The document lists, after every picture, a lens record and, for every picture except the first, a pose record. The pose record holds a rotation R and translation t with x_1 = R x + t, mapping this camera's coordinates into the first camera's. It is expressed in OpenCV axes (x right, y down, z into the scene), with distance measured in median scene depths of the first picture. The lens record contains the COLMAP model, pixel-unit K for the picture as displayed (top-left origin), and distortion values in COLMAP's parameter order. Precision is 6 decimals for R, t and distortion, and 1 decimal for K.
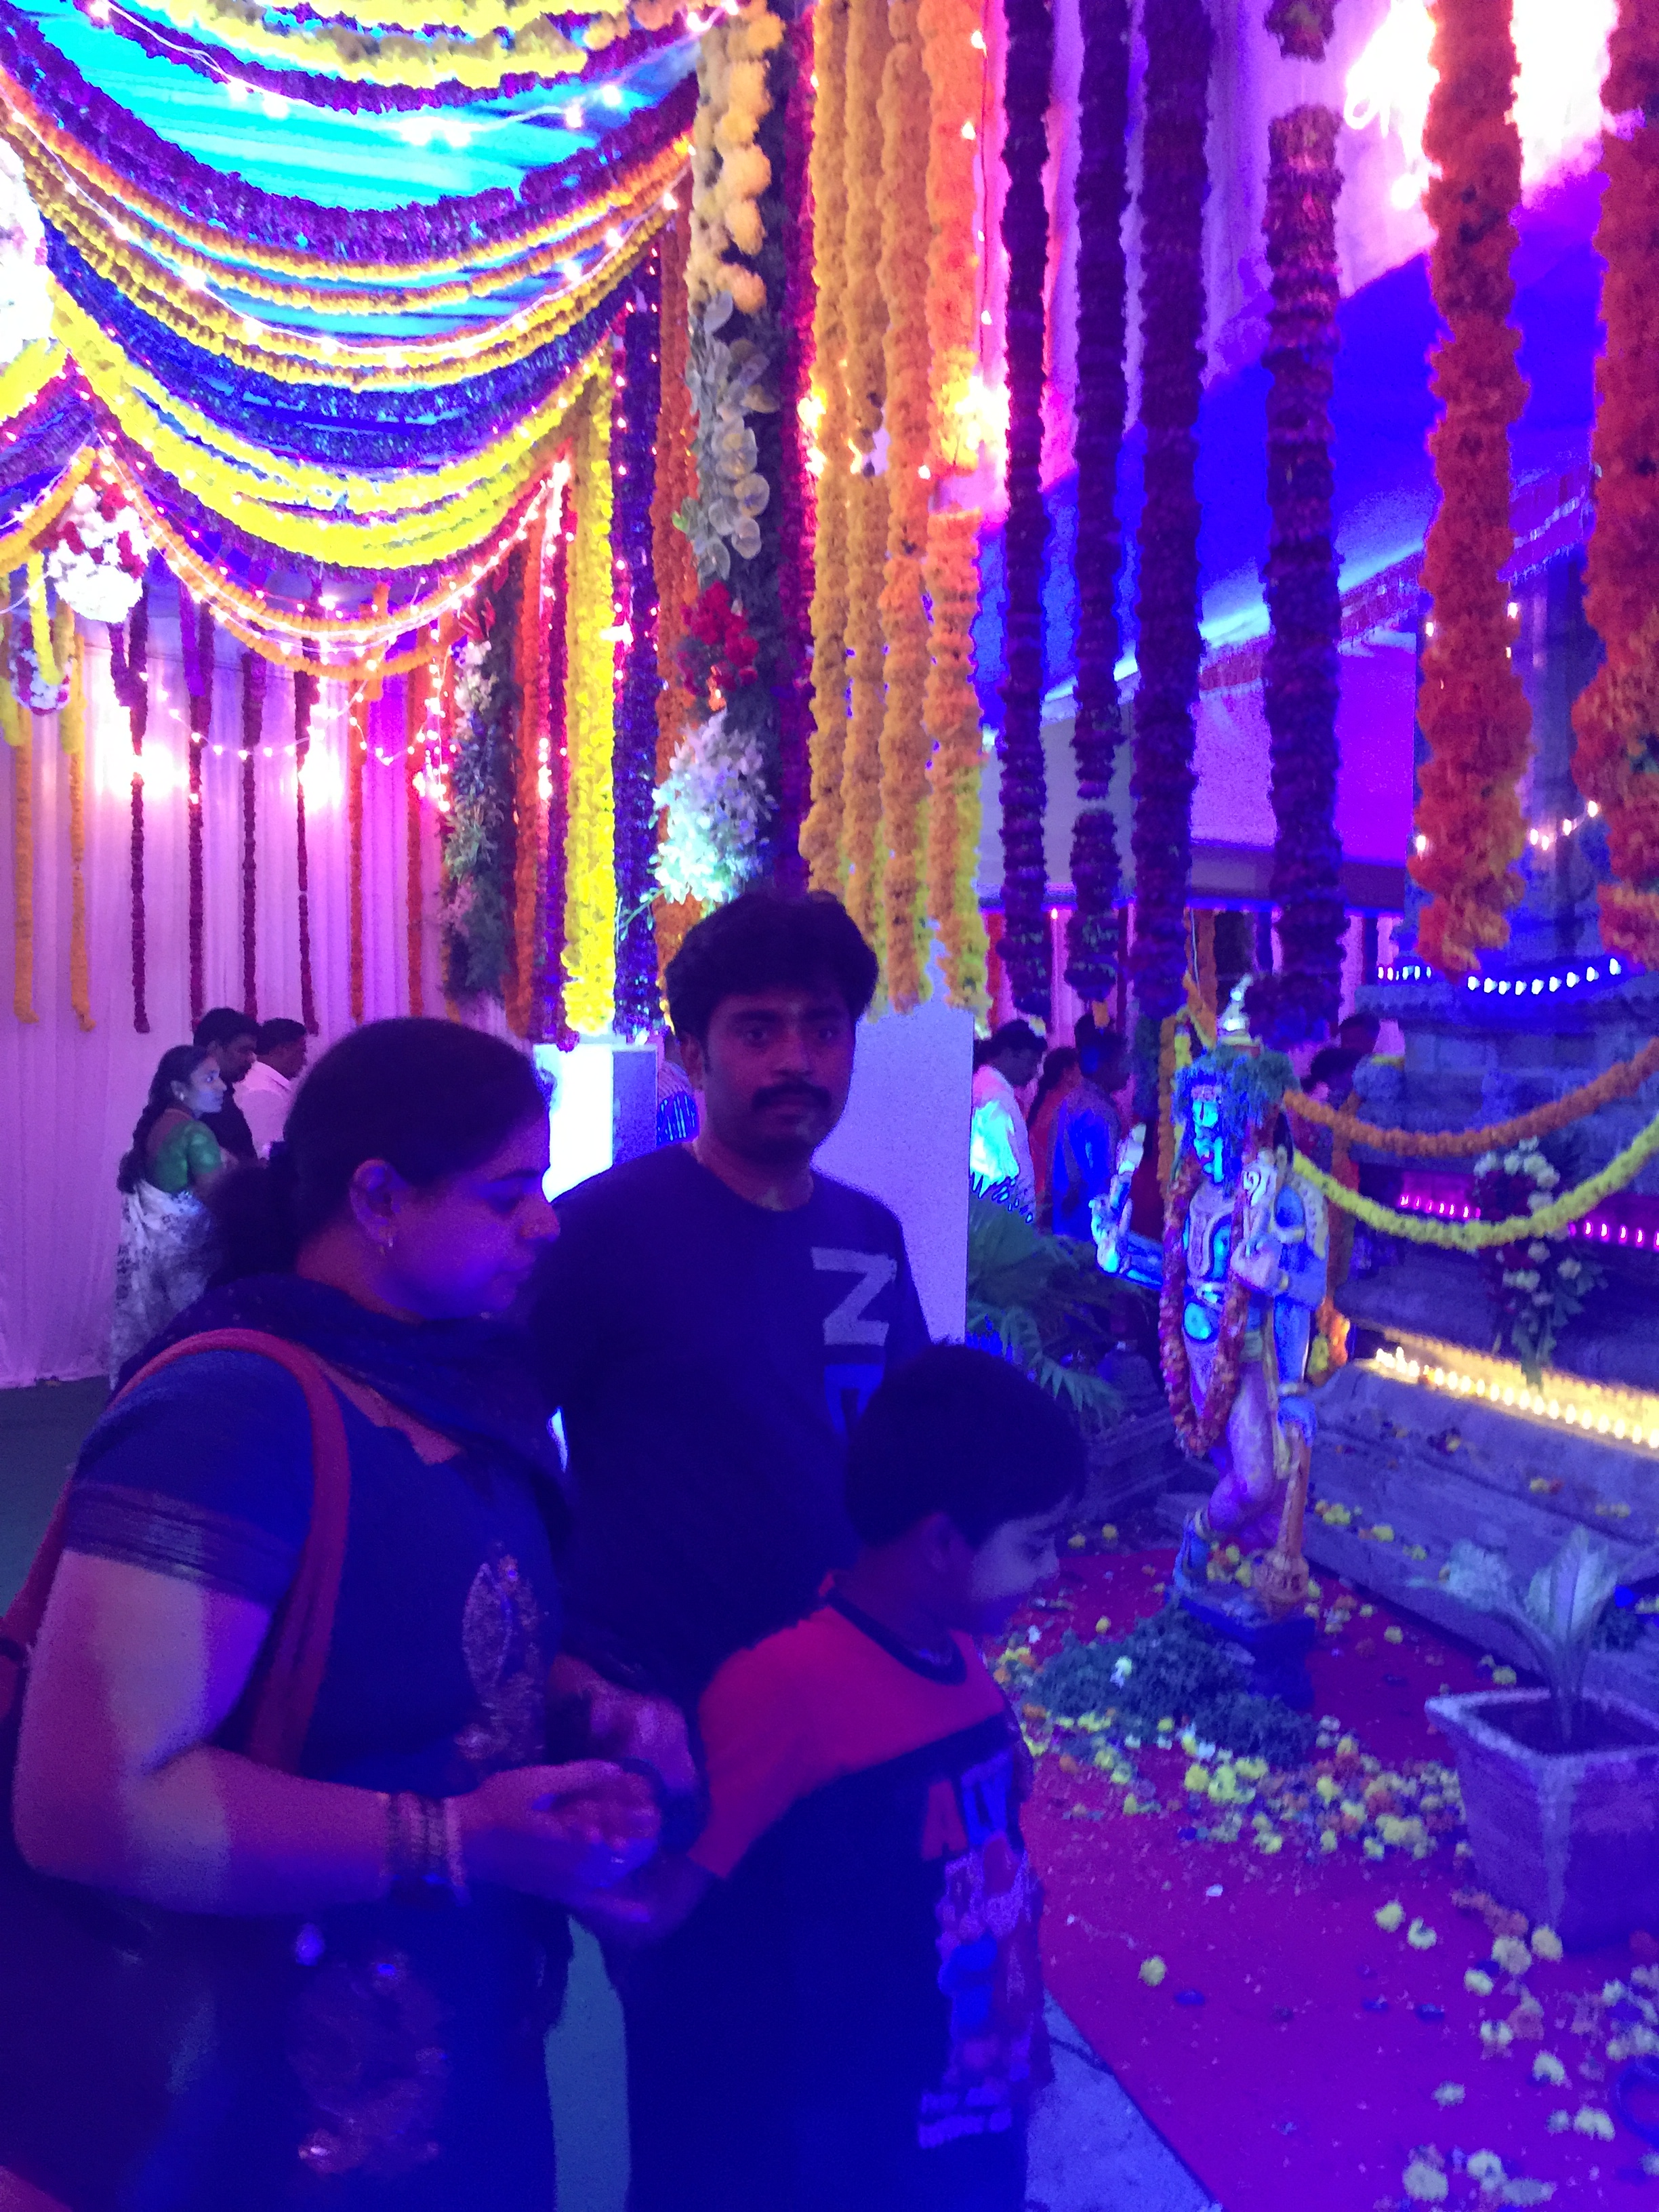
lens RADIAL K [[1912.3, 0, 829.4], [0, 1912.3, 1056.5], [0, 0, 1]] dist [0.082324, -0.114978]
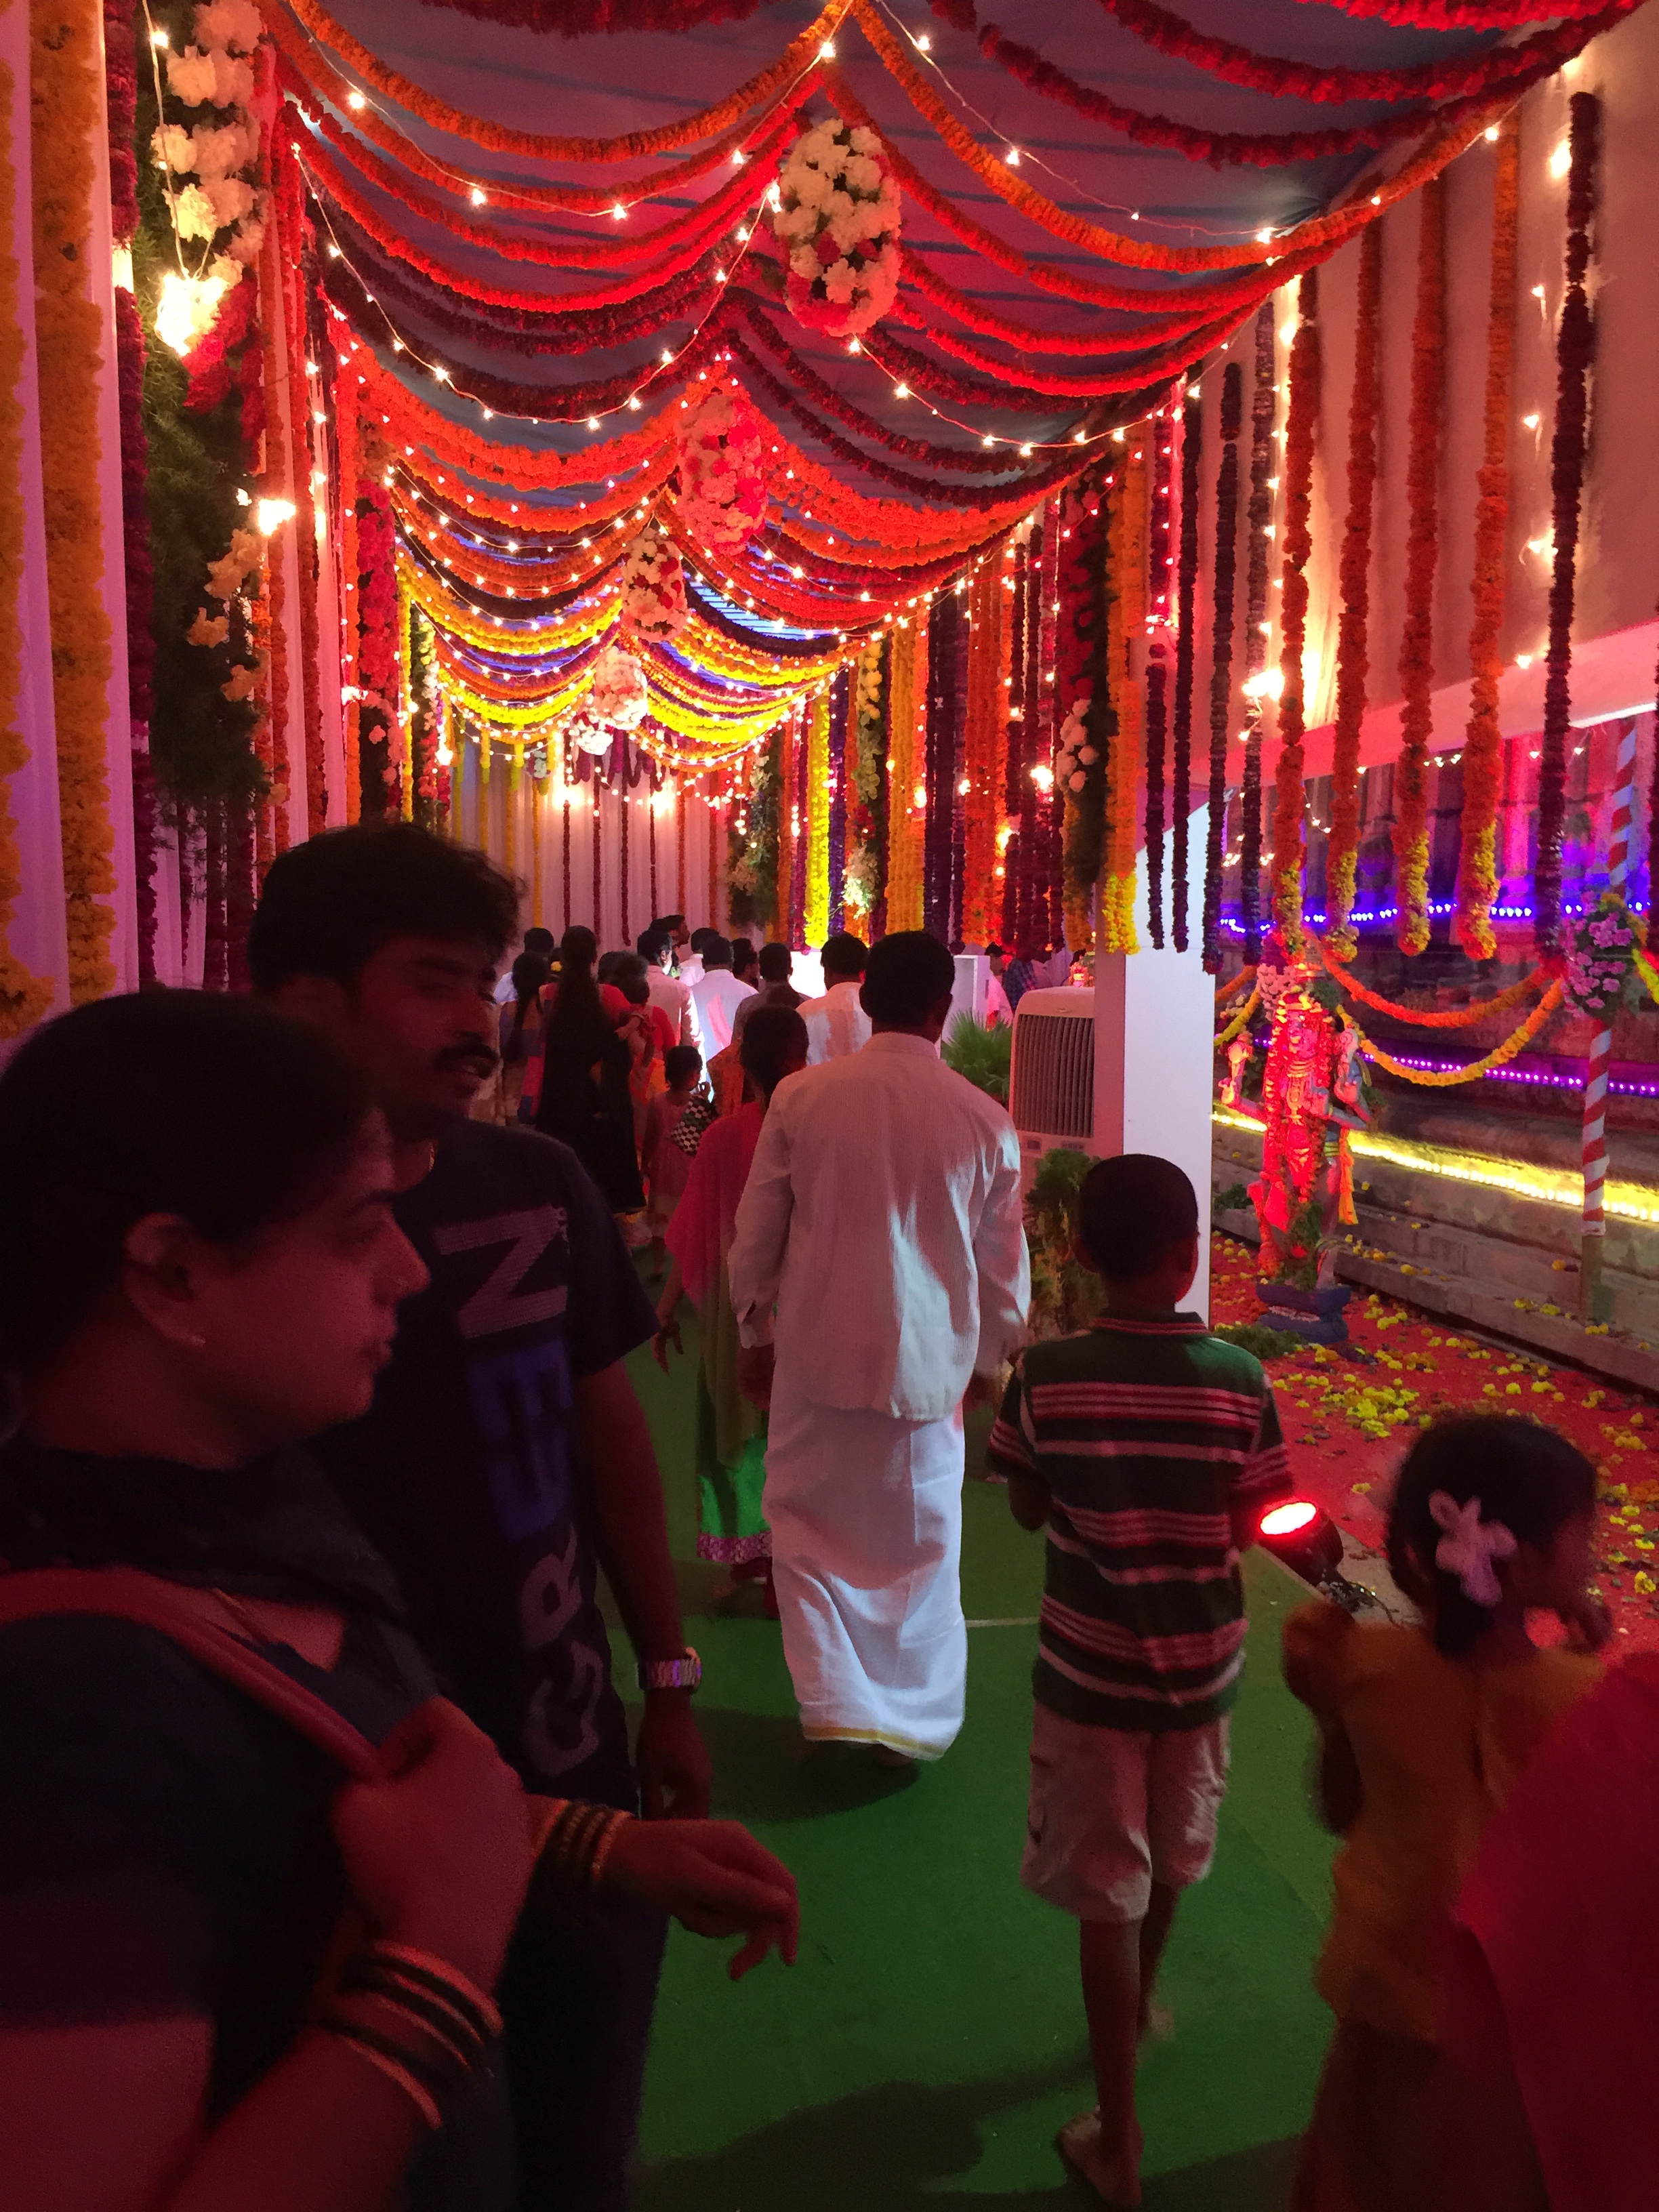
lens RADIAL K [[1912.3, 0, 834.9], [0, 1912.3, 1073.3], [0, 0, 1]] dist [0.082324, -0.114978]
pose [[0.994673, 0.019024, -0.101305, 0.153742], [-0.013320, 0.998303, 0.056687, 0.009386], [0.102212, -0.055035, 0.993239, -1.488261]]
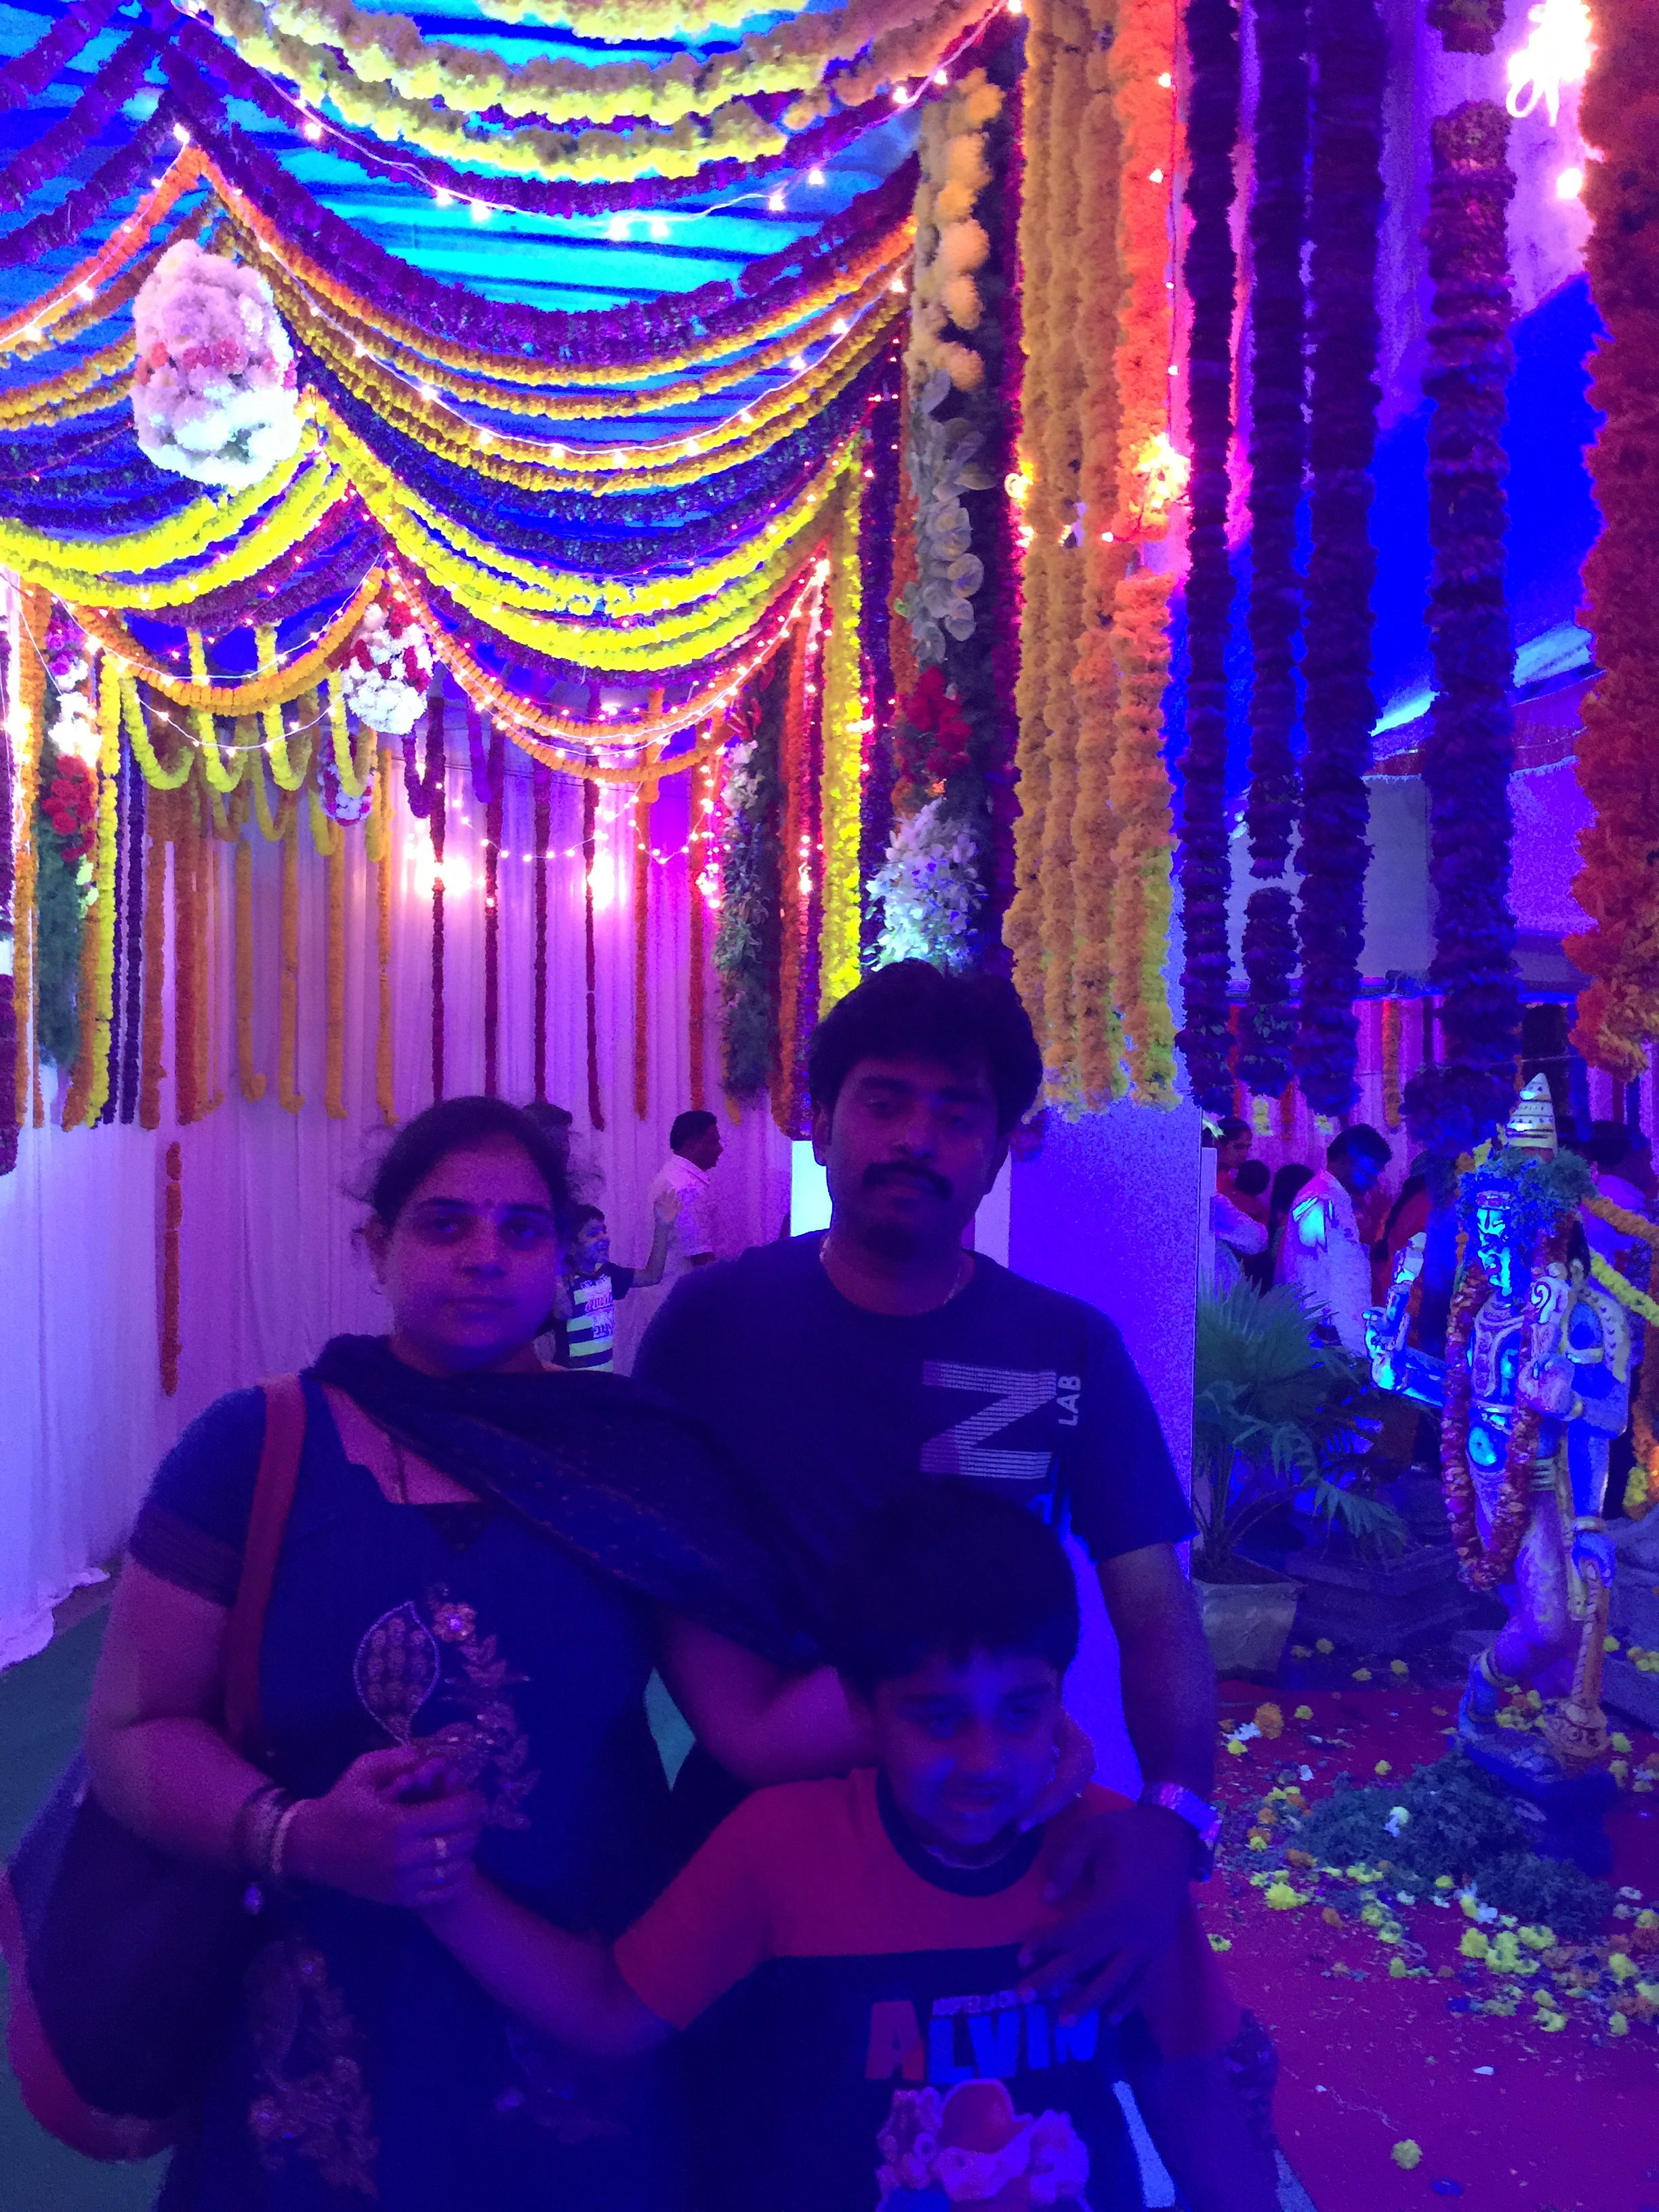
lens RADIAL K [[1912.3, 0, 813.2], [0, 1912.3, 1110.7], [0, 0, 1]] dist [0.082324, -0.114978]
pose [[0.985422, 0.005201, -0.170048, 0.034901], [-0.009057, 0.999719, -0.021908, -0.000444], [0.169887, 0.023129, 0.985192, 0.026421]]
